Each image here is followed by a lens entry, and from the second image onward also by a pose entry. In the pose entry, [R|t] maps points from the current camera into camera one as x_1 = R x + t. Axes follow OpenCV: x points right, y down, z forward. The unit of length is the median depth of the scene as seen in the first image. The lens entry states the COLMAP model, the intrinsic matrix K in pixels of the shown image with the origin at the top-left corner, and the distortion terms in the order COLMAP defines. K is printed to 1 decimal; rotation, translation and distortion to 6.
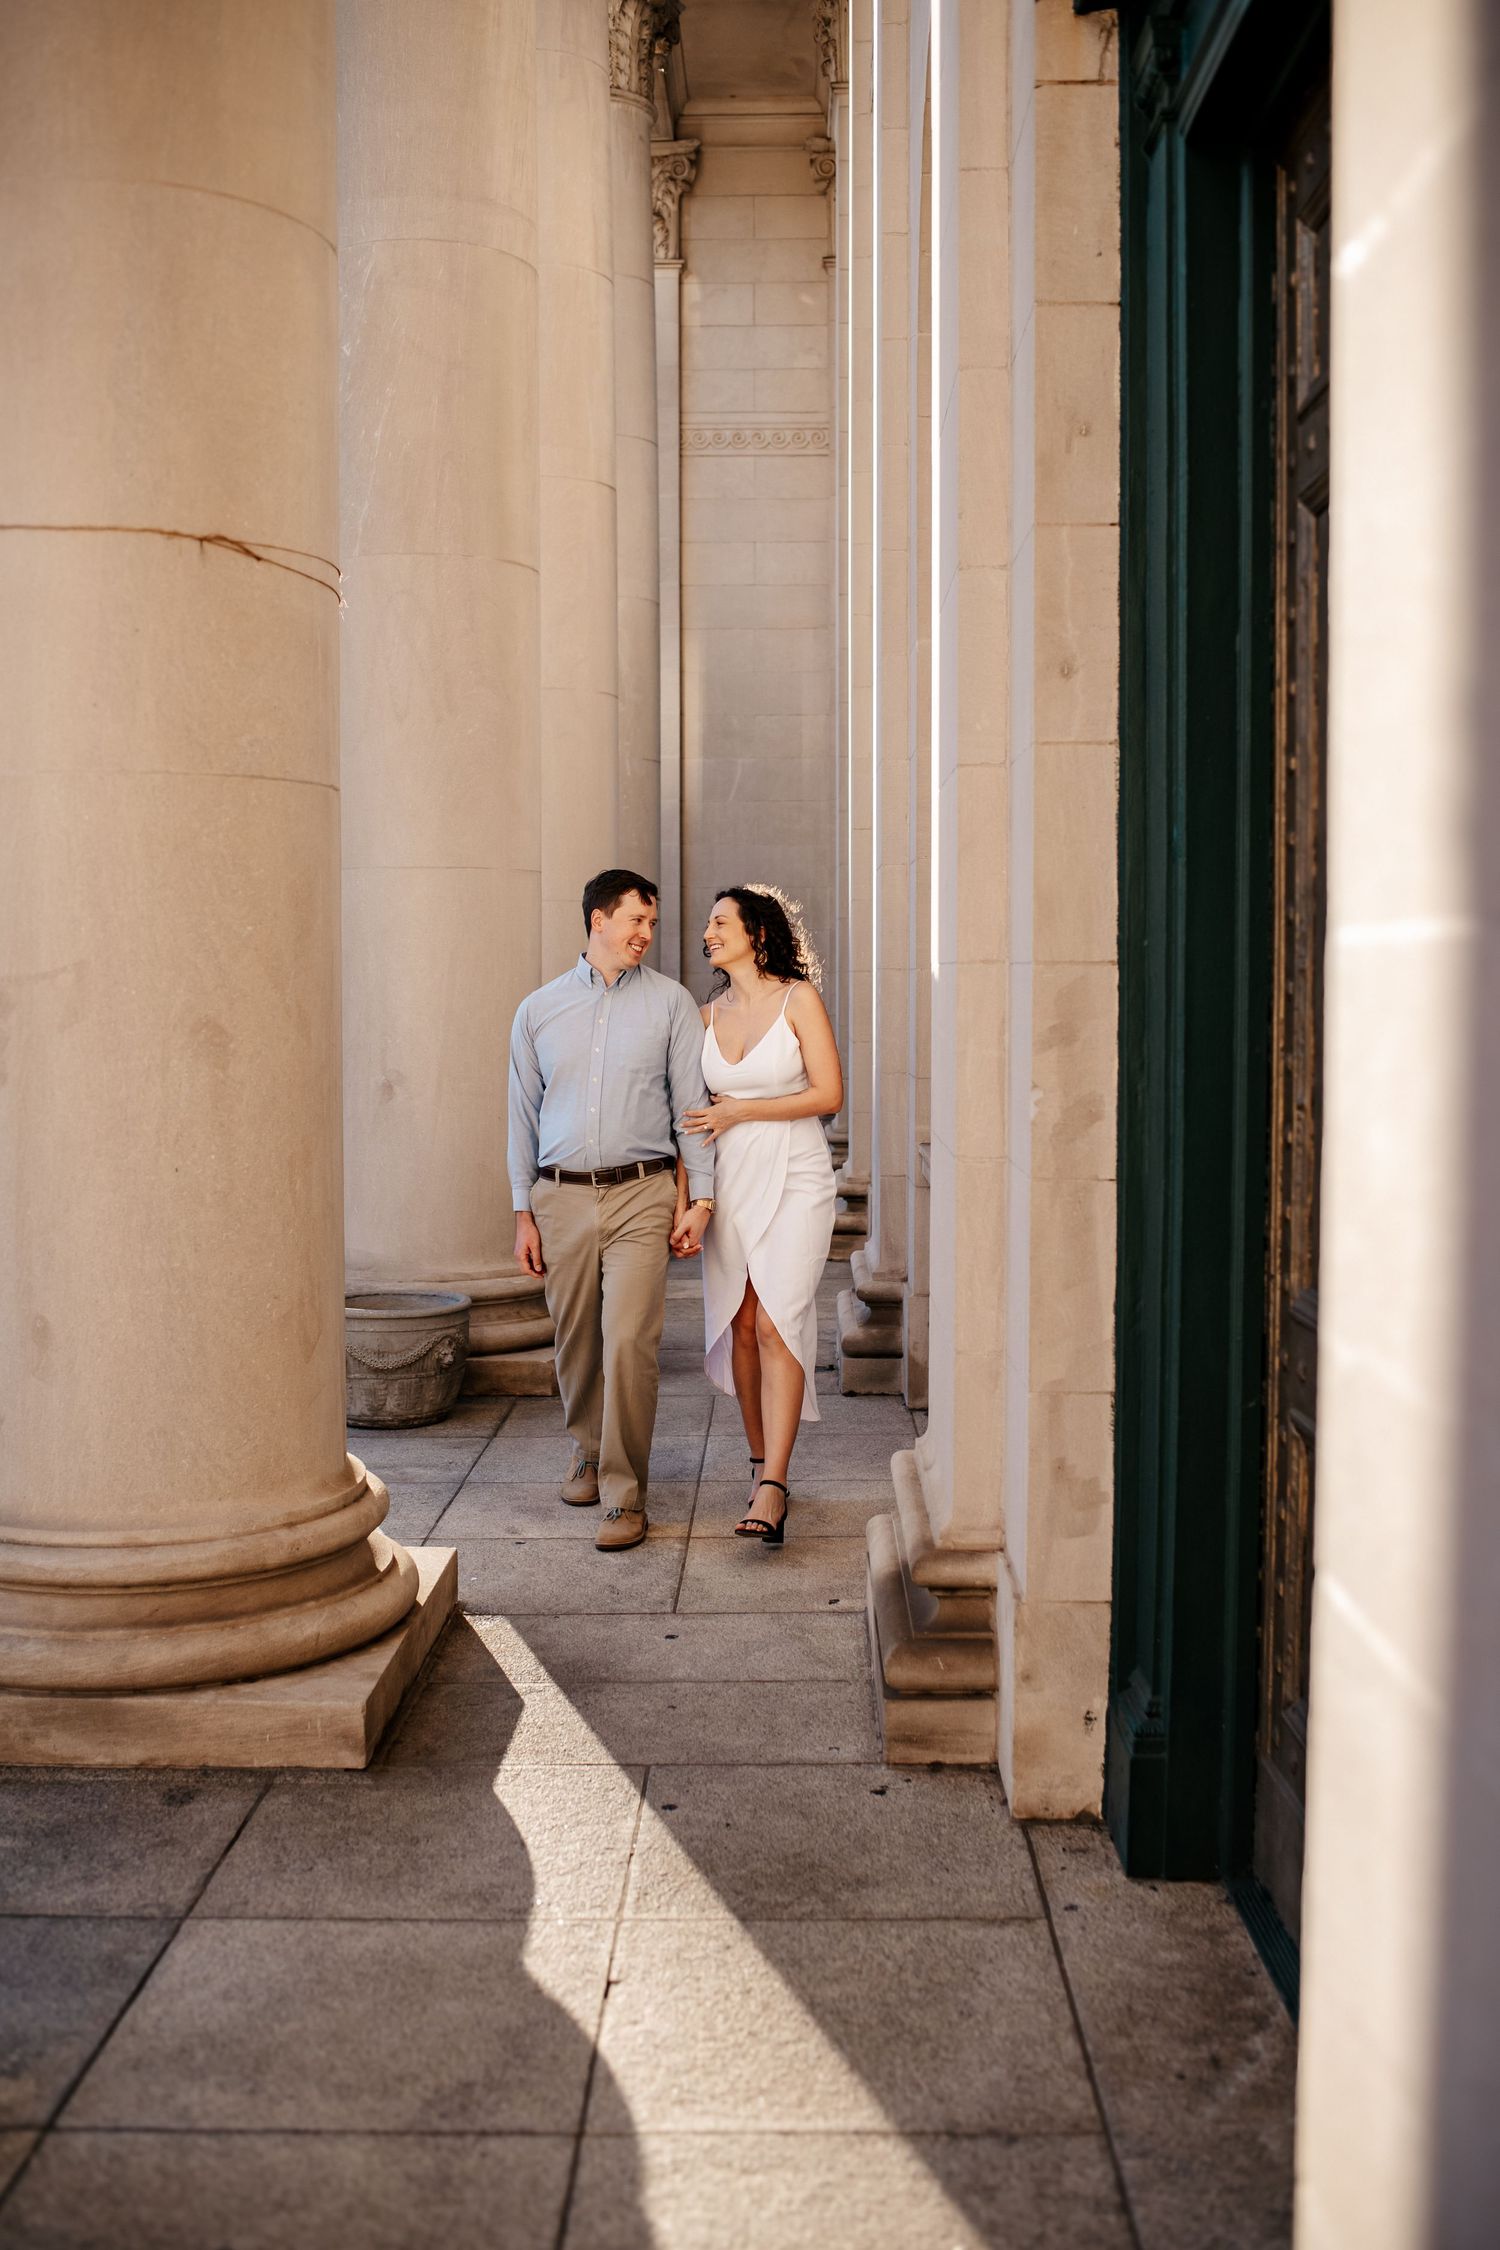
lens RADIAL K [[2229.4, 0, 750.0], [0, 2229.4, 1125.0], [0, 0, 1]] dist [-0.087164, 0.090667]
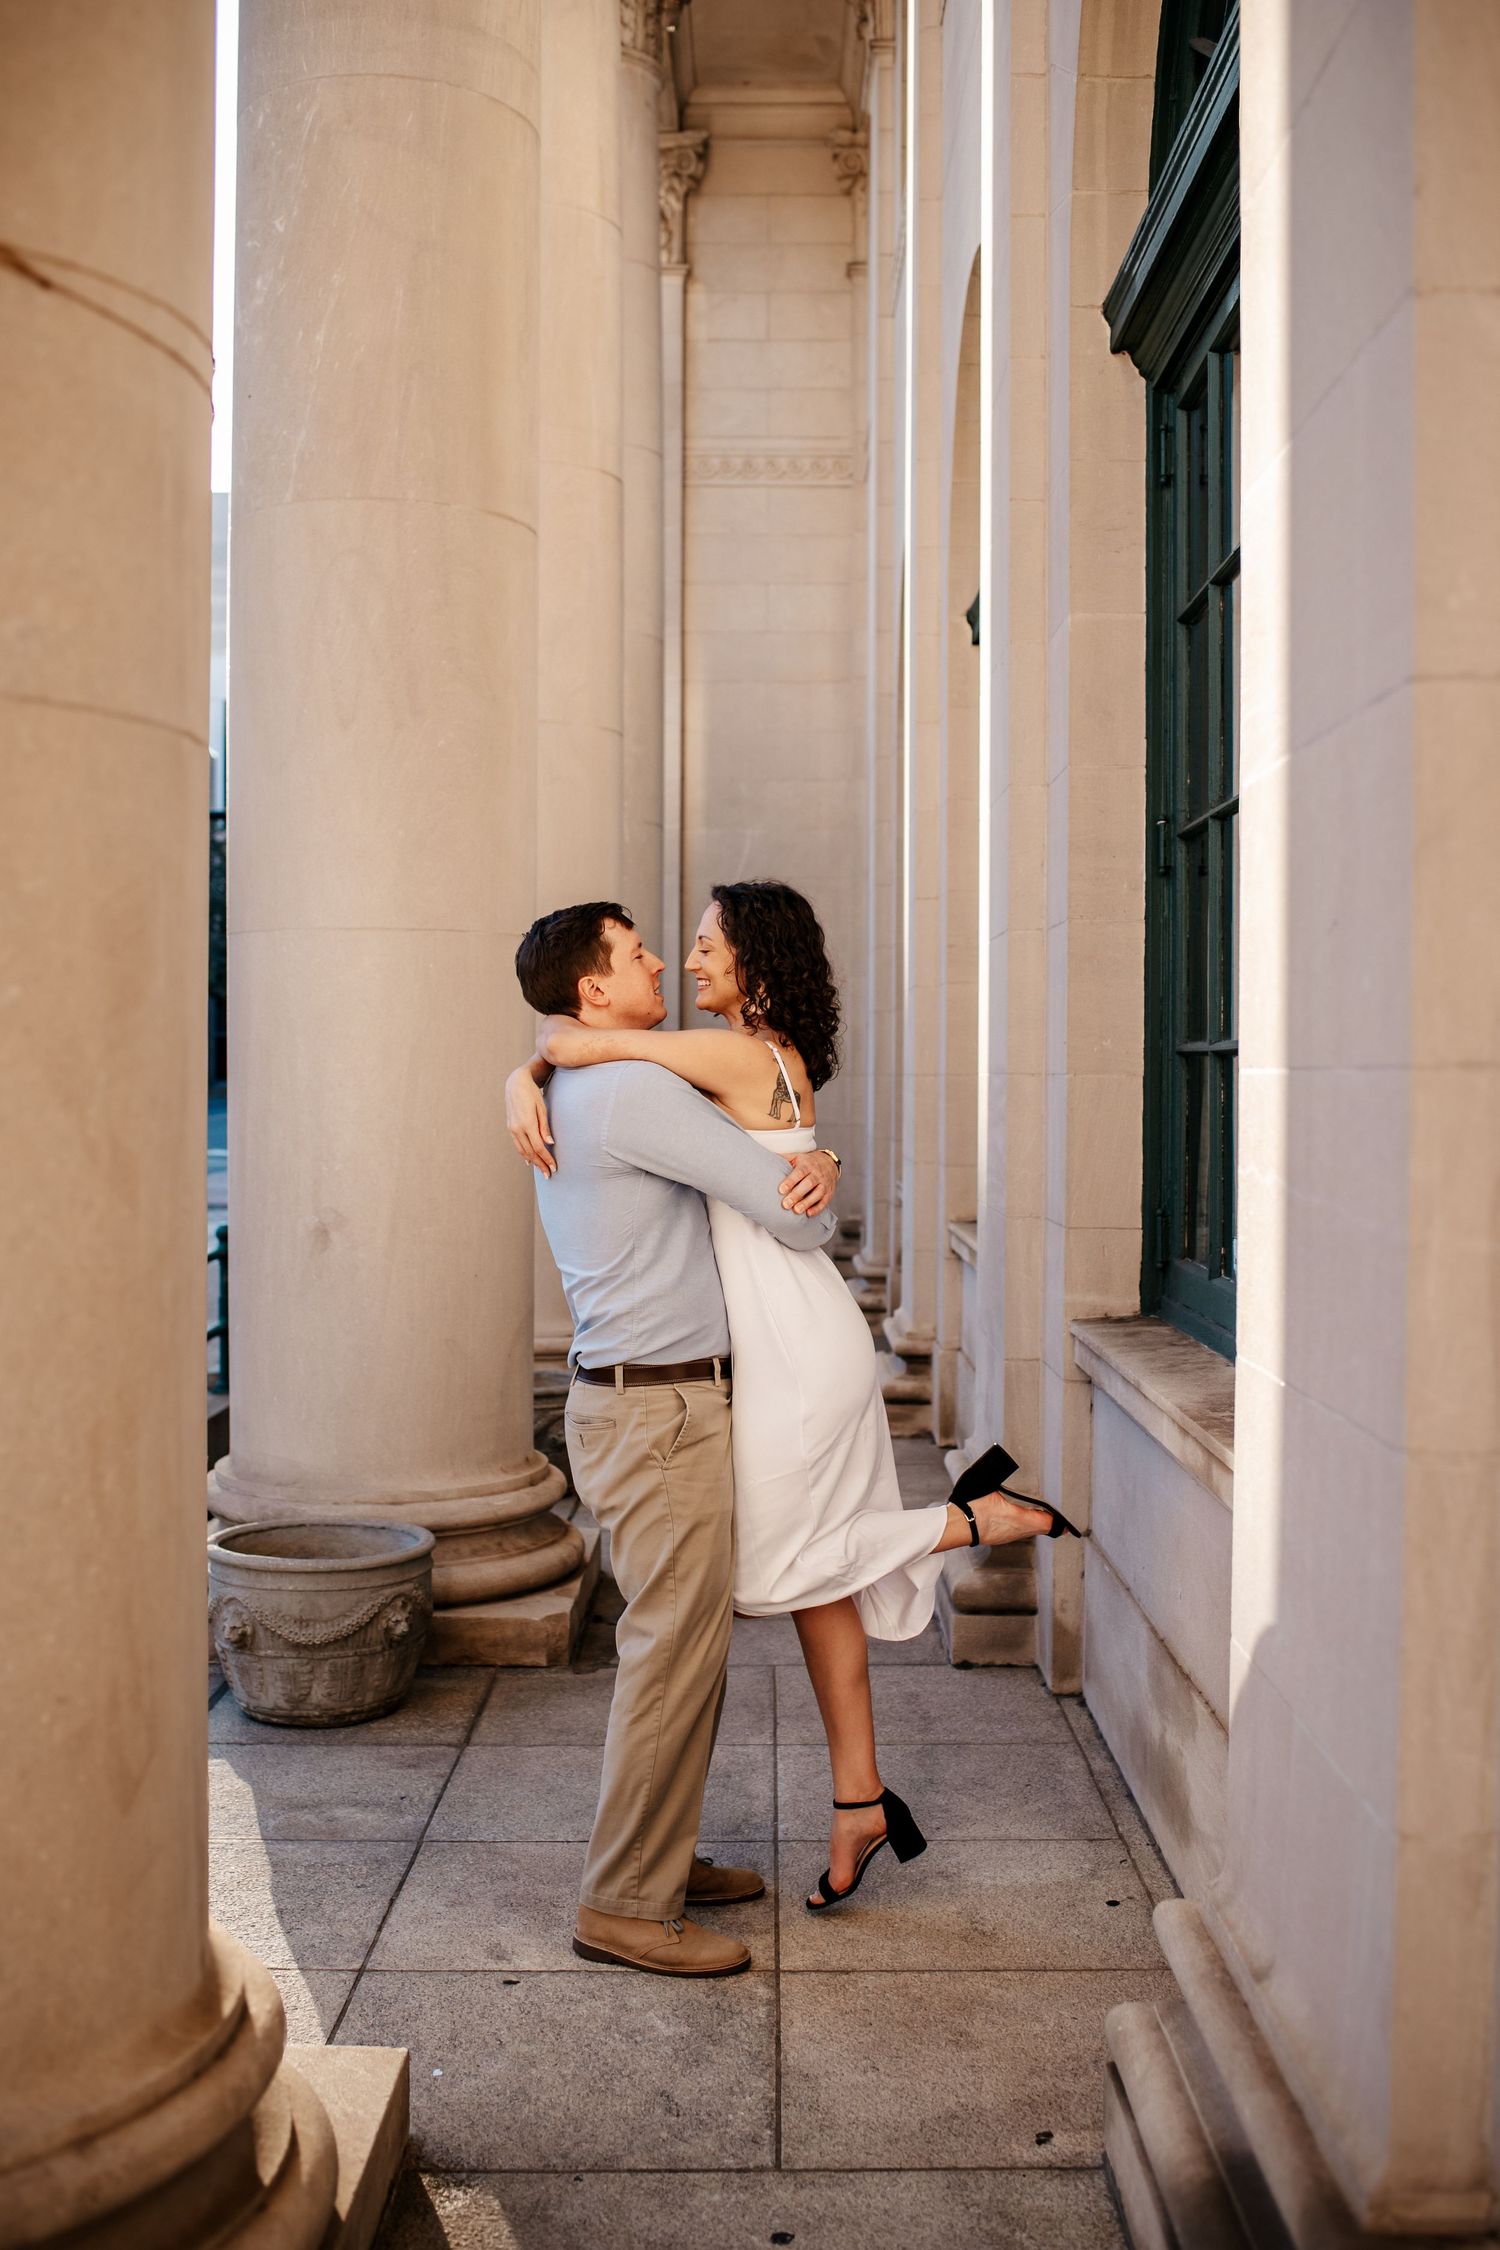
lens RADIAL K [[2229.4, 0, 750.0], [0, 2229.4, 1125.0], [0, 0, 1]] dist [-0.087164, 0.090667]
pose [[0.999858, 0.006130, 0.015711, -0.035860], [-0.005419, 0.998976, -0.044928, -0.020301], [-0.015970, 0.044837, 0.998867, 0.278776]]
